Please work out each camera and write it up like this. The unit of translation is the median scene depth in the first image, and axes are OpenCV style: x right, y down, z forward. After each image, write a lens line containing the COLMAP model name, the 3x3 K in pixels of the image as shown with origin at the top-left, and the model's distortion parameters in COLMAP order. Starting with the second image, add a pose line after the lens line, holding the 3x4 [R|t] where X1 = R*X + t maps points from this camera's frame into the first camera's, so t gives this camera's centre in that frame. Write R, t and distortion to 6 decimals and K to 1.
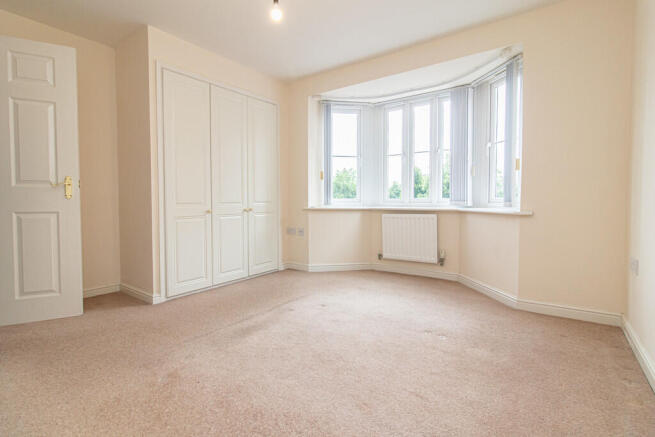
lens RADIAL K [[323.9, 0, 324.9], [0, 323.9, 210.4], [0, 0, 1]] dist [0.000466, 0.000022]
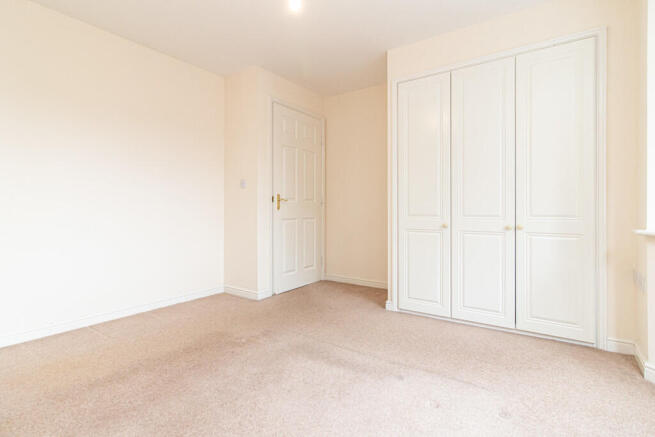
lens RADIAL K [[323.9, 0, 324.9], [0, 323.9, 210.4], [0, 0, 1]] dist [0.000466, 0.000022]
pose [[0.010581, 0.008098, -0.999911, 0.473605], [-0.034195, 0.999385, 0.007732, -0.032420], [0.999359, 0.034110, 0.010852, 0.694411]]
